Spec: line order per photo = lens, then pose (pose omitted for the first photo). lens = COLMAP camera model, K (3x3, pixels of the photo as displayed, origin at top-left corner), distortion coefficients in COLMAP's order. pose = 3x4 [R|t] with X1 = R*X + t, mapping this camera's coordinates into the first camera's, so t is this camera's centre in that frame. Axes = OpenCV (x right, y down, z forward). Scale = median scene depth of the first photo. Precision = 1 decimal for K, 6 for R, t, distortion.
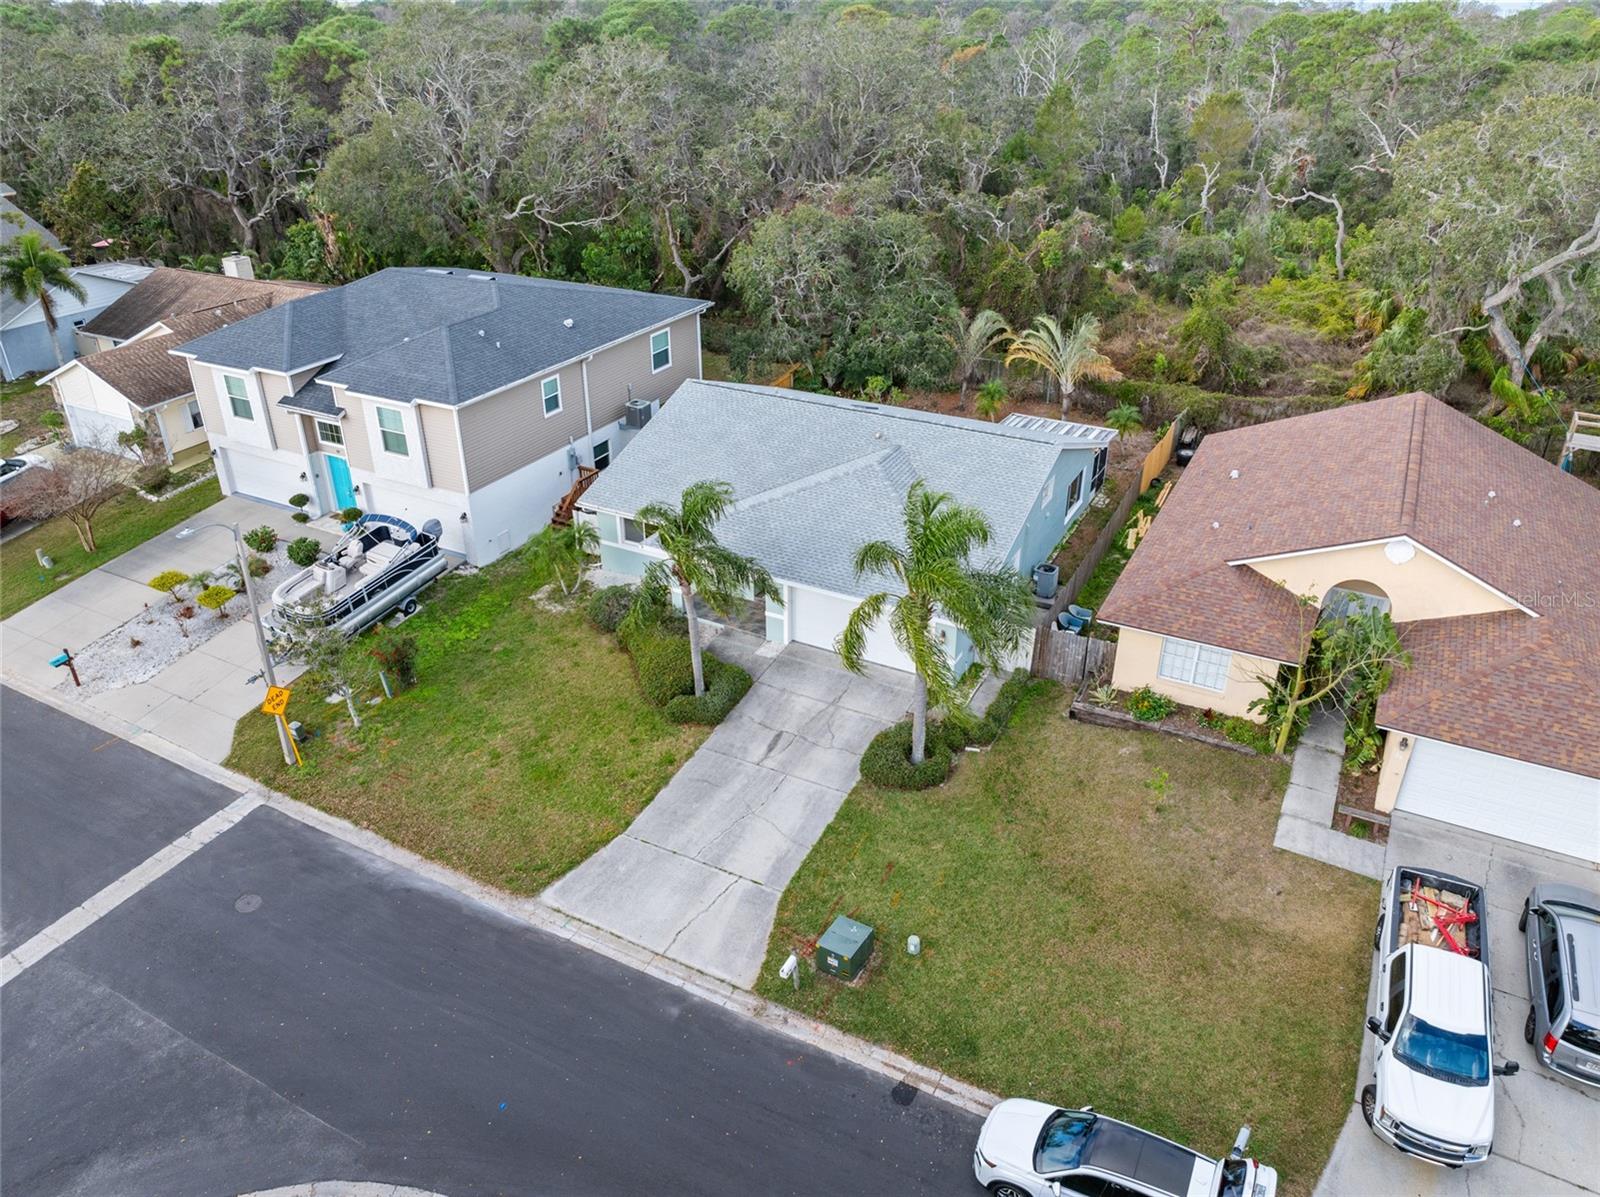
lens RADIAL K [[1127.3, 0, 799.7], [0, 1127.3, 596.5], [0, 0, 1]] dist [-0.045326, 0.010476]
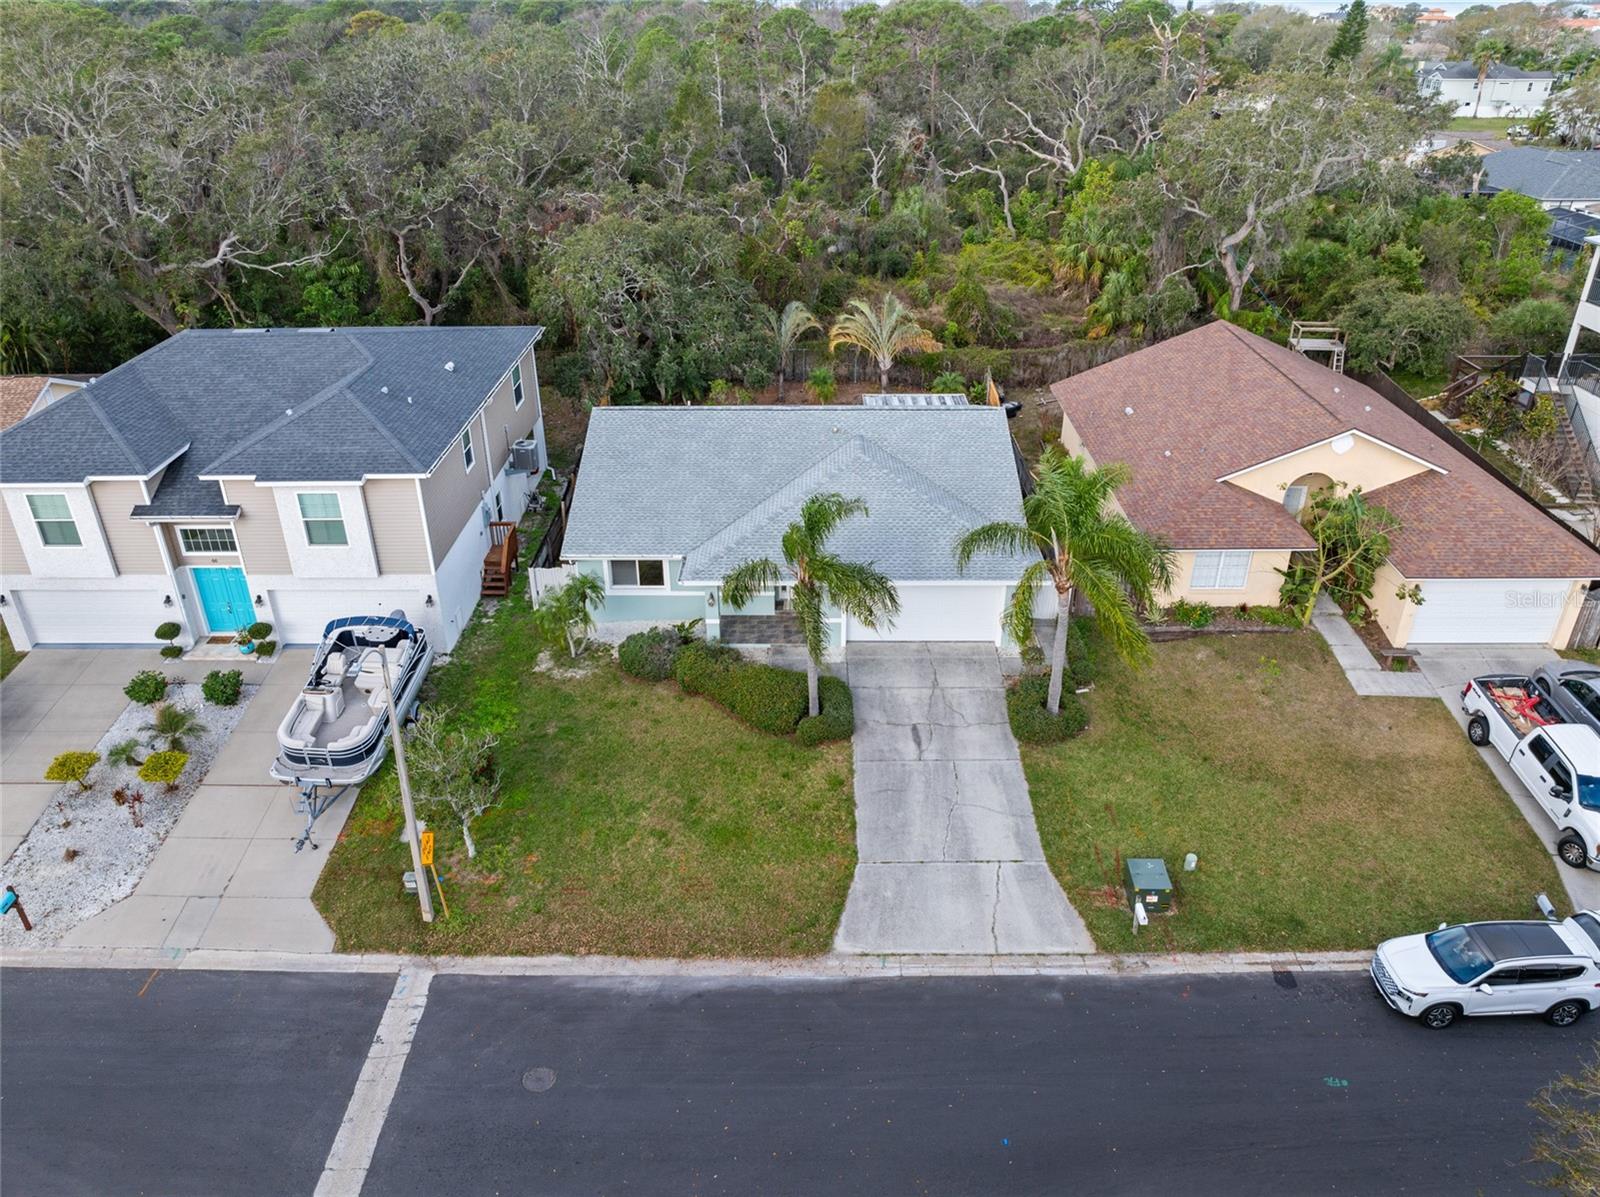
lens RADIAL K [[1127.3, 0, 801.8], [0, 1127.3, 600.8], [0, 0, 1]] dist [-0.045326, 0.010476]
pose [[0.885162, -0.224223, 0.407692, -0.501820], [0.223272, 0.973441, 0.050616, -0.063063], [-0.408213, 0.046223, 0.911716, 0.116910]]
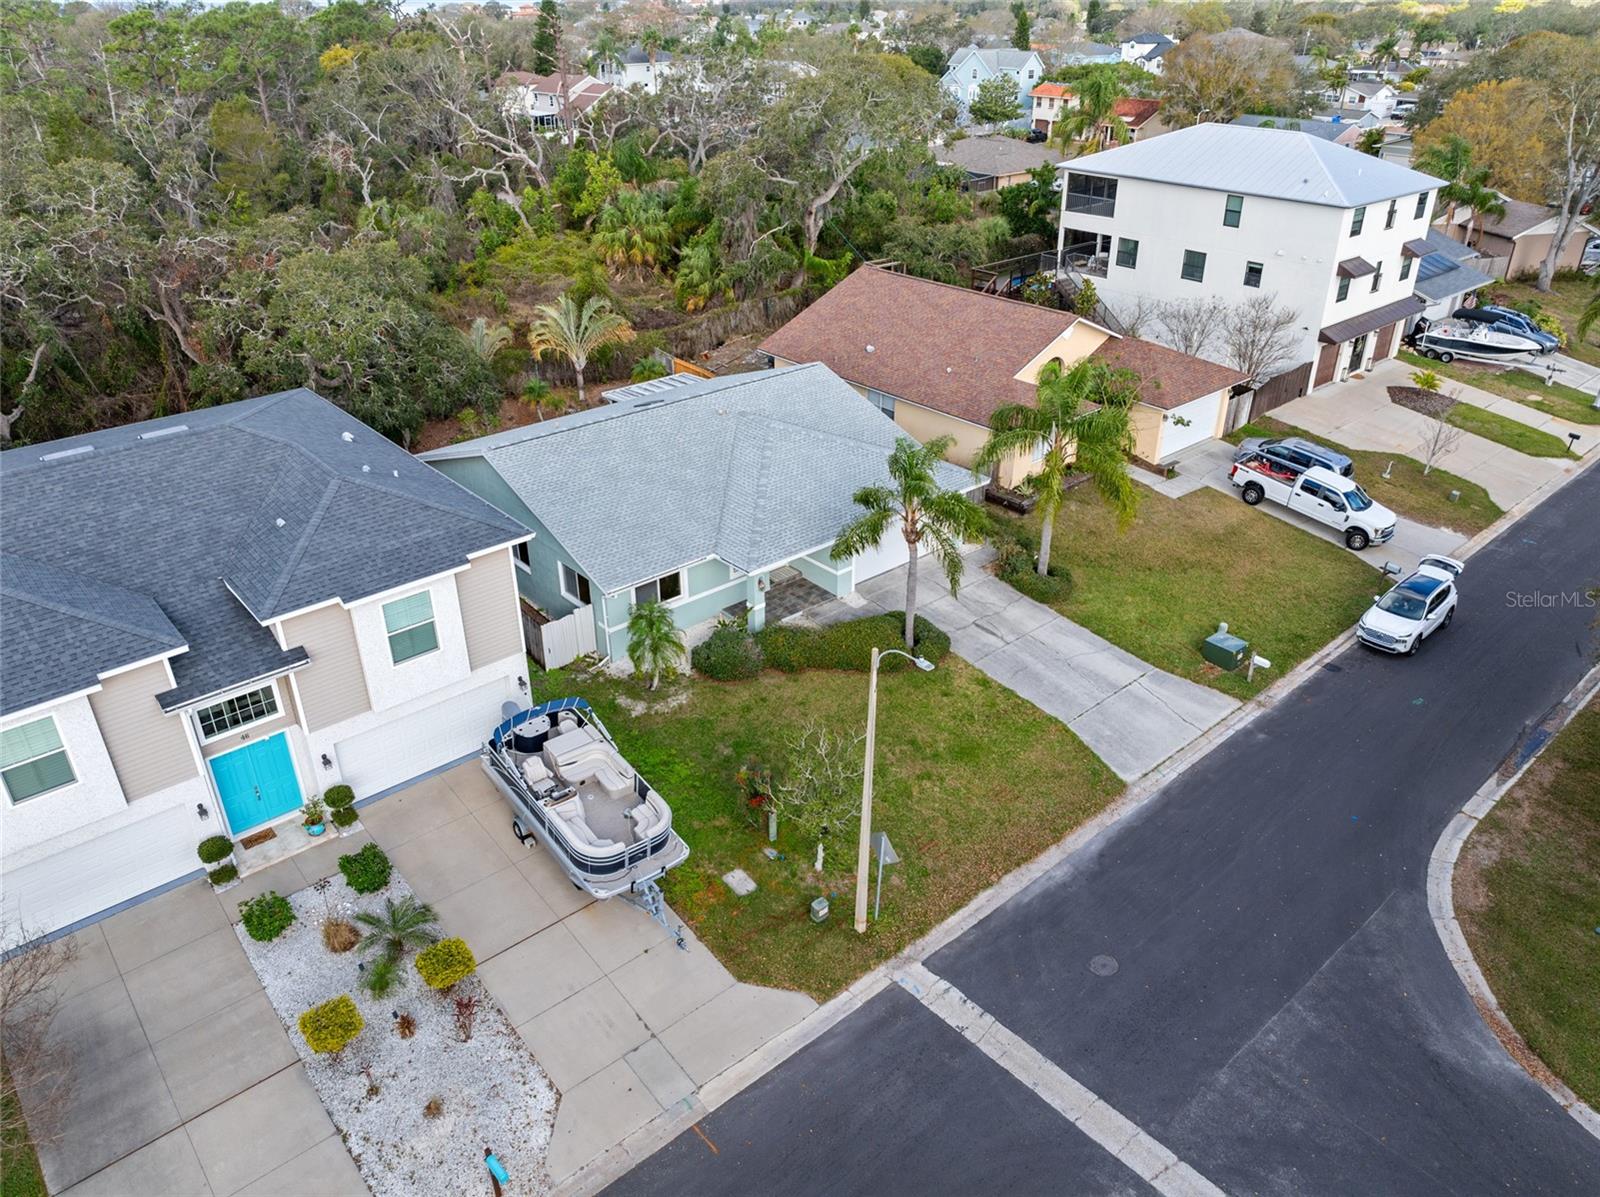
lens RADIAL K [[1127.3, 0, 807.9], [0, 1127.3, 601.6], [0, 0, 1]] dist [-0.045326, 0.010476]
pose [[0.352631, -0.448195, 0.821445, -1.047178], [0.445530, 0.852368, 0.273809, -0.301549], [-0.822894, 0.269425, 0.500256, 0.562072]]
